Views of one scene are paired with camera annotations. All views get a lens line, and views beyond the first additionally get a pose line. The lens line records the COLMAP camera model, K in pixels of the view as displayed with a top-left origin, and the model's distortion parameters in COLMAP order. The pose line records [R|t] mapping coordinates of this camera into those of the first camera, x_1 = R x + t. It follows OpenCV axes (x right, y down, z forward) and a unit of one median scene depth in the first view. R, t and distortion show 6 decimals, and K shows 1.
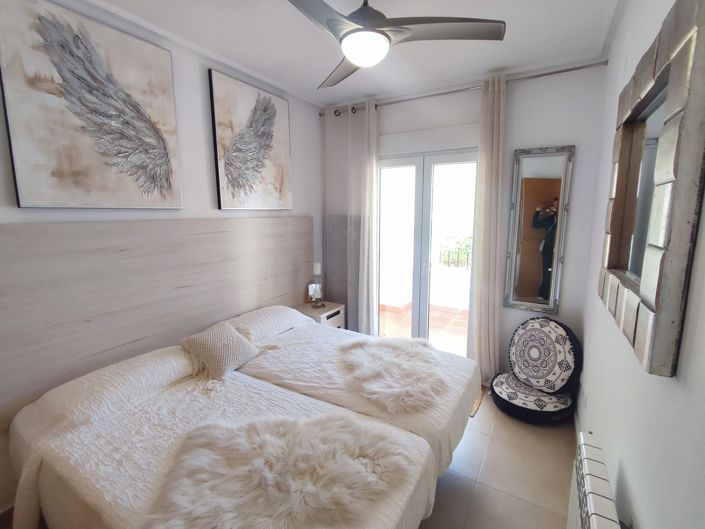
lens RADIAL K [[321.5, 0, 357.8], [0, 321.5, 262.6], [0, 0, 1]] dist [0.000932, -0.000549]
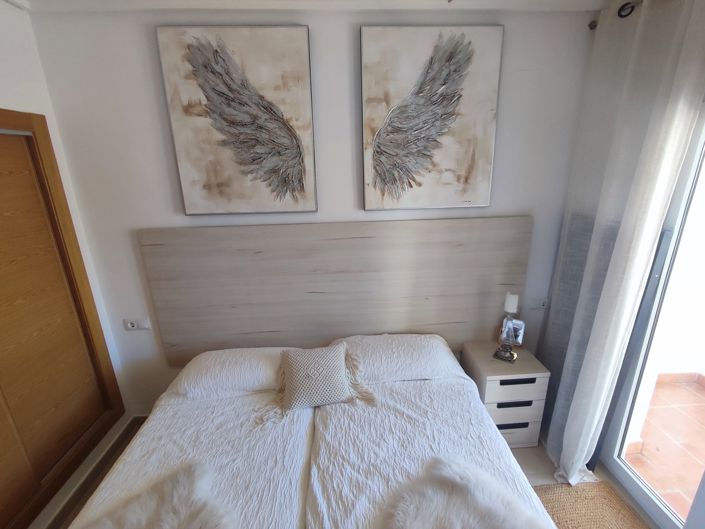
lens RADIAL K [[321.5, 0, 354.3], [0, 321.5, 264.6], [0, 0, 1]] dist [0.000932, -0.000549]
pose [[0.566045, 0.226386, -0.792680, 0.295089], [-0.107680, 0.973620, 0.201168, -0.235250], [0.817311, -0.028515, 0.575490, 0.607956]]
